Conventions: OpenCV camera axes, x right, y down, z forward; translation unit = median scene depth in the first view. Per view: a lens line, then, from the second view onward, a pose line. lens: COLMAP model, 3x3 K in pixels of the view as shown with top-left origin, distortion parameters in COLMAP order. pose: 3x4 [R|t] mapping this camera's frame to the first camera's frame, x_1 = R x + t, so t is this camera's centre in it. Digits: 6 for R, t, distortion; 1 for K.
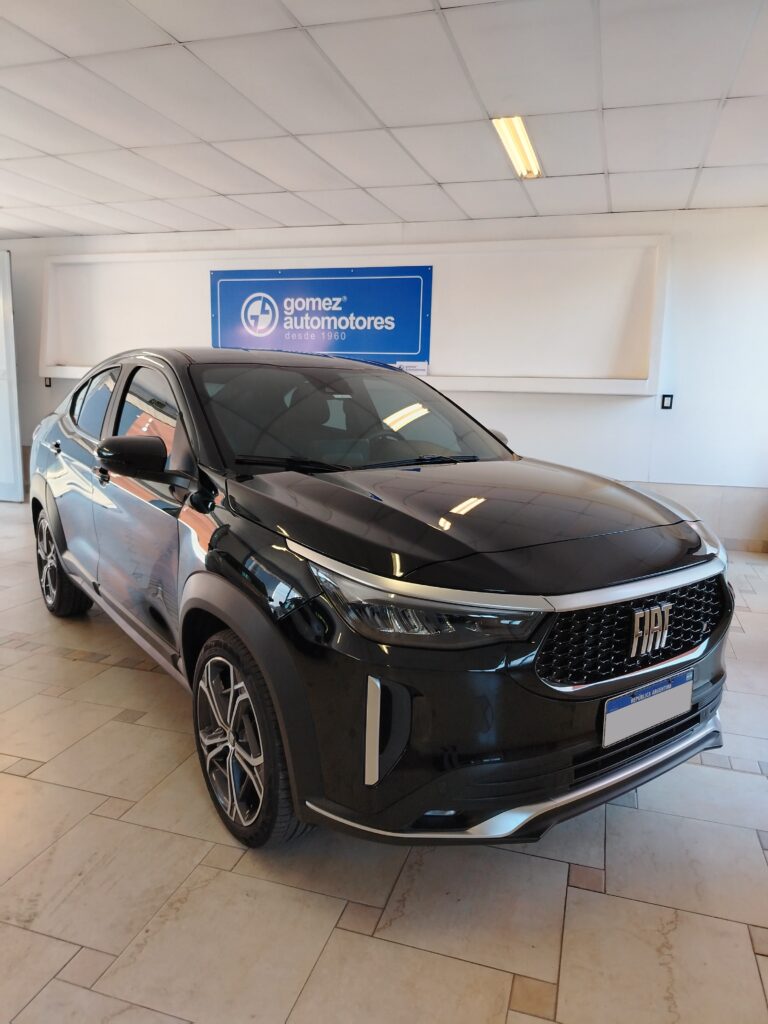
lens RADIAL K [[711.0, 0, 389.2], [0, 711.0, 514.3], [0, 0, 1]] dist [0.001805, -0.009524]
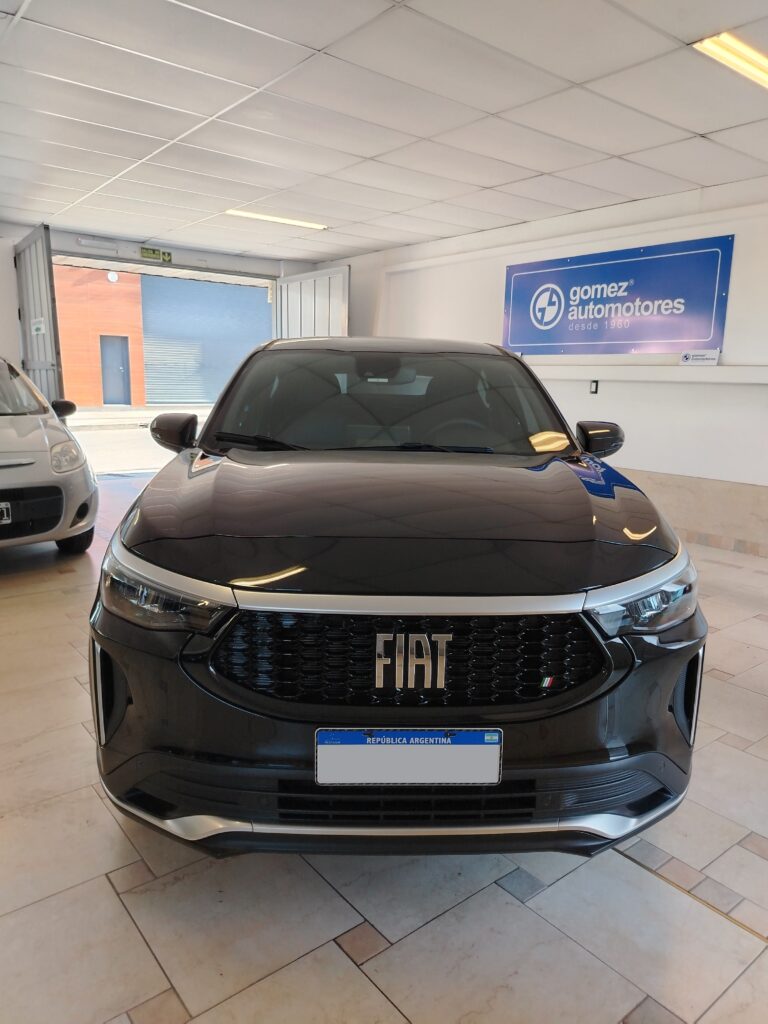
lens RADIAL K [[711.0, 0, 386.6], [0, 711.0, 512.7], [0, 0, 1]] dist [0.001805, -0.009524]
pose [[0.827874, 0.095426, -0.552737, 0.205247], [-0.097735, 0.994889, 0.025375, -0.005084], [0.552333, 0.033014, 0.832969, 0.085754]]
